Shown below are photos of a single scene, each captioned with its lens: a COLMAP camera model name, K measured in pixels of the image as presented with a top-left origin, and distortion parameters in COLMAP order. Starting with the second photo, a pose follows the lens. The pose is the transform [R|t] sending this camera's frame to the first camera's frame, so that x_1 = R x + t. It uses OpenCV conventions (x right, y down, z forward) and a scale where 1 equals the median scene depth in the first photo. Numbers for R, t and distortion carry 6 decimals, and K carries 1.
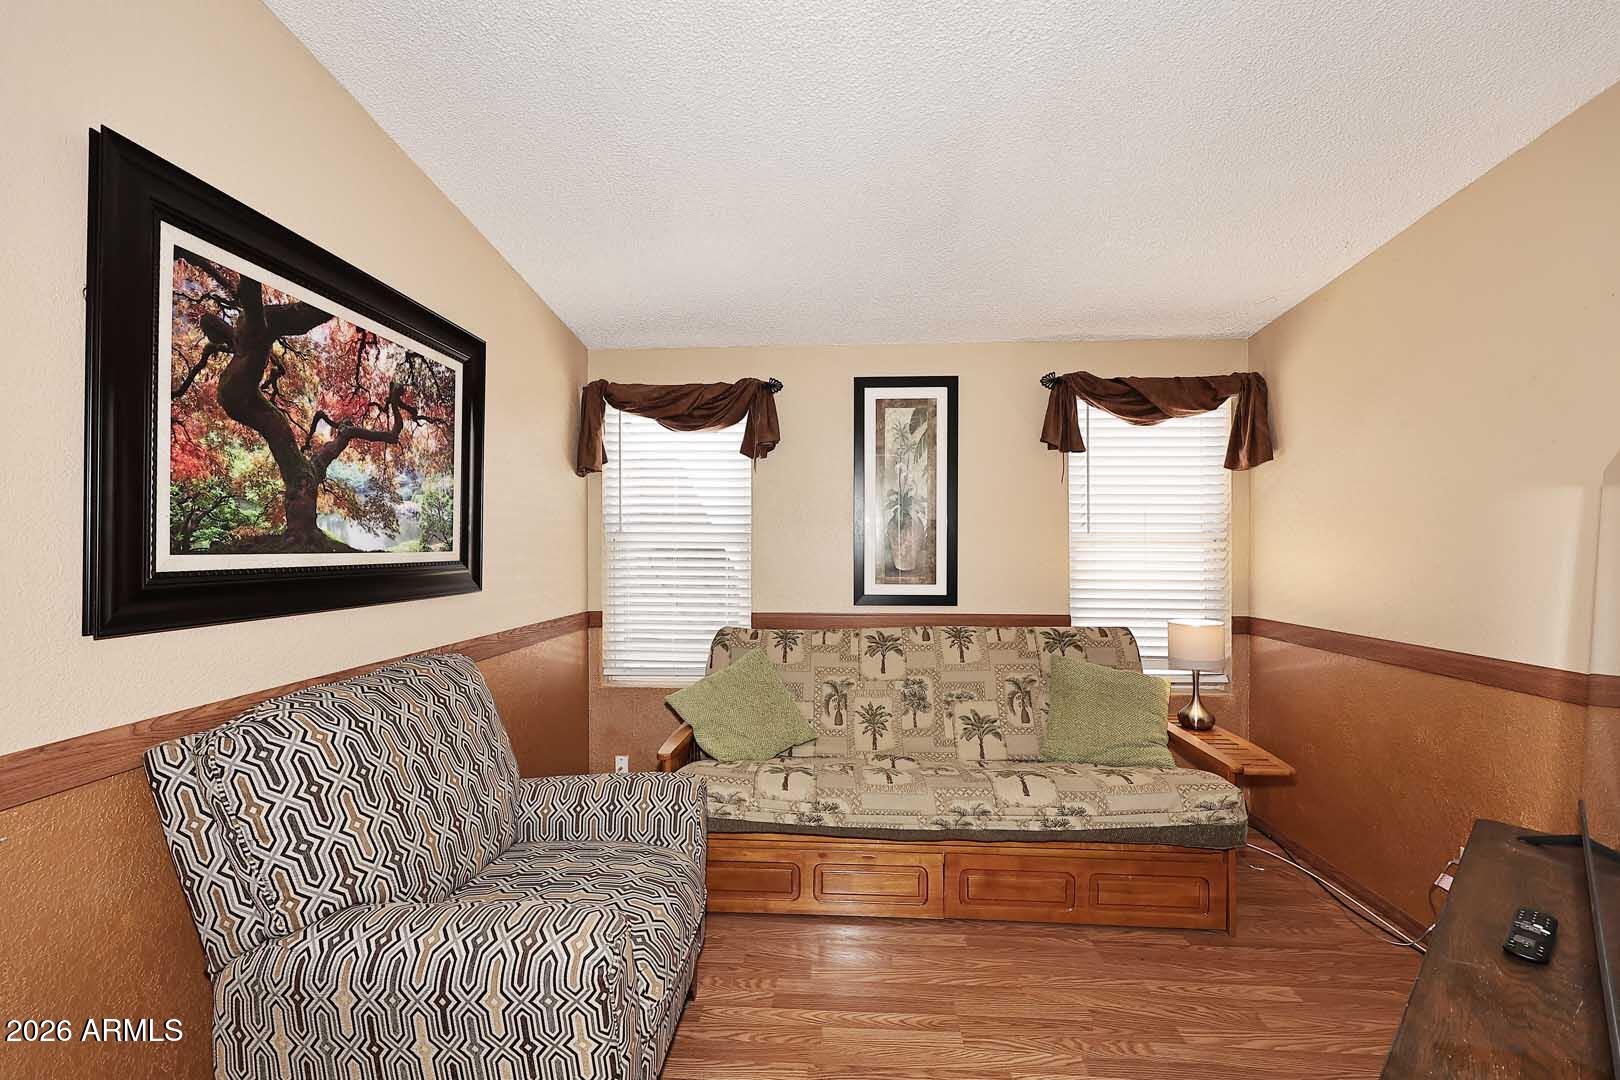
lens RADIAL K [[662.3, 0, 807.0], [0, 662.3, 544.6], [0, 0, 1]] dist [0.015334, 0.000185]
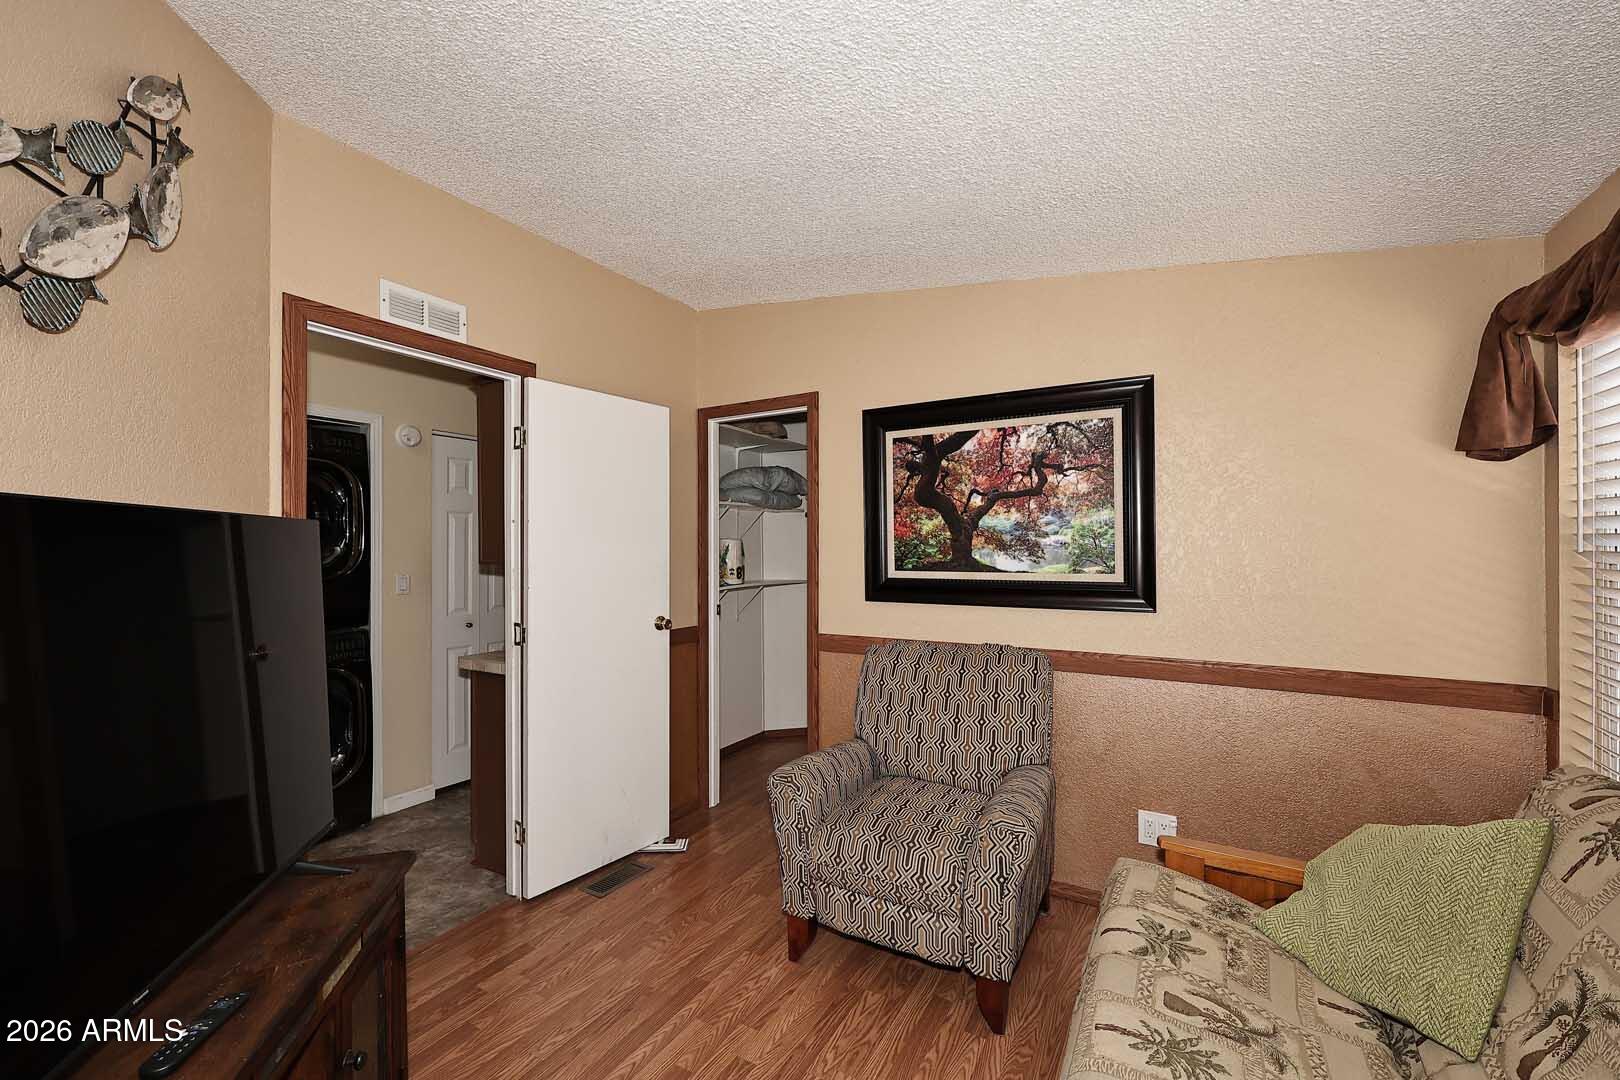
lens RADIAL K [[662.3, 0, 808.4], [0, 662.3, 539.7], [0, 0, 1]] dist [0.015334, 0.000185]
pose [[-0.451416, -0.002333, -0.892310, 0.919965], [0.010806, 0.999909, -0.008081, -0.056828], [0.892248, -0.013290, -0.451350, 1.304319]]
